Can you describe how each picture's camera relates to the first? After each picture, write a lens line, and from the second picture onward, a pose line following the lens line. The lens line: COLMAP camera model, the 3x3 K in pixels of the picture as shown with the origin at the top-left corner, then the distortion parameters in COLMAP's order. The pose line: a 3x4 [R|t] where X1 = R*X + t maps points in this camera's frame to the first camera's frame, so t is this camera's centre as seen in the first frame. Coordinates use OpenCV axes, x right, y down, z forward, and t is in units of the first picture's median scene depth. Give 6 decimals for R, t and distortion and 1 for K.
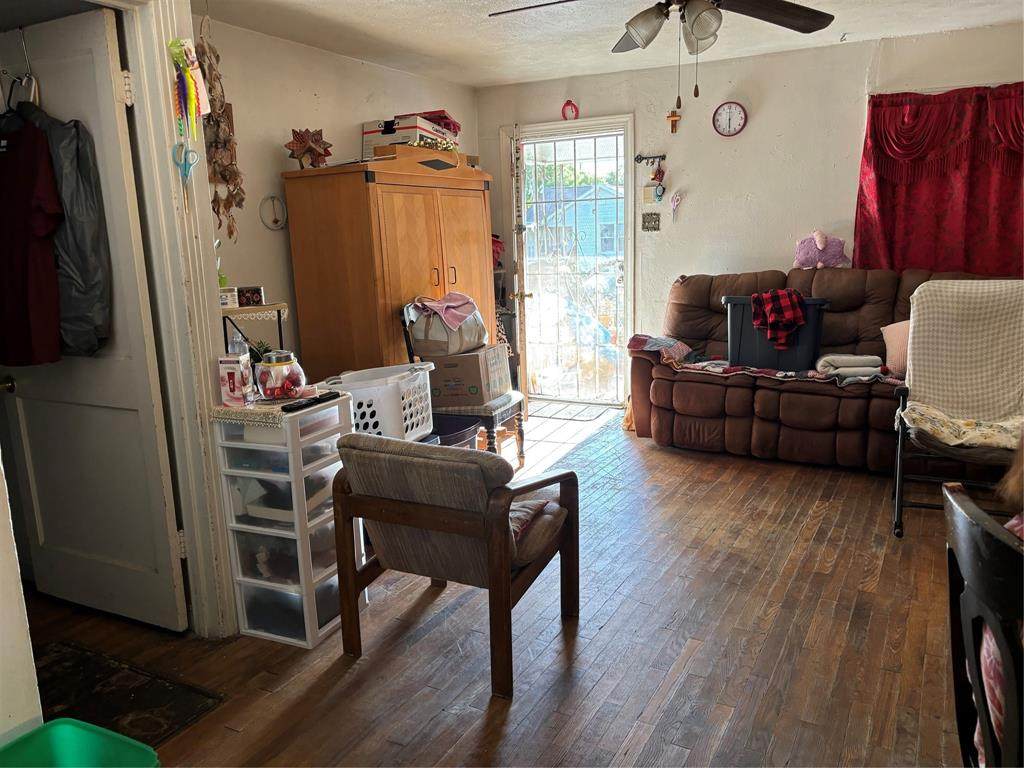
lens RADIAL K [[763.3, 0, 512.9], [0, 763.3, 382.4], [0, 0, 1]] dist [0.012788, -0.010996]
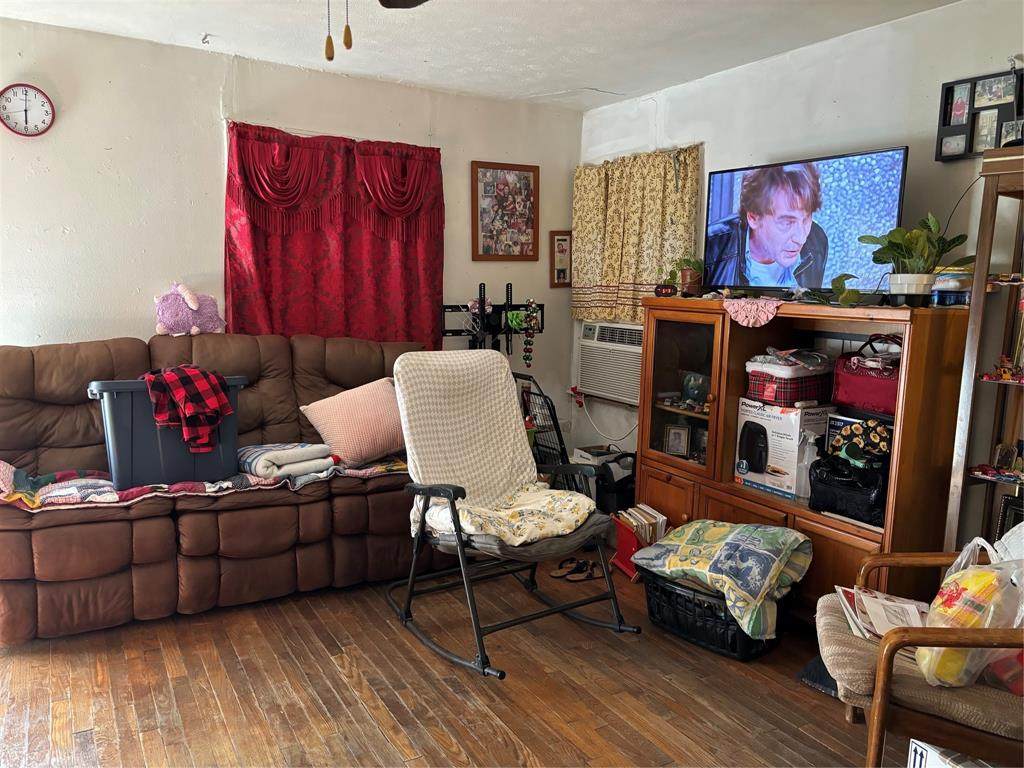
lens RADIAL K [[763.3, 0, 514.6], [0, 763.3, 382.4], [0, 0, 1]] dist [0.012788, -0.010996]
pose [[0.501760, -0.071522, 0.862045, -0.103544], [0.128026, 0.991740, 0.007764, -0.073294], [-0.855480, 0.106468, 0.506772, 0.380683]]
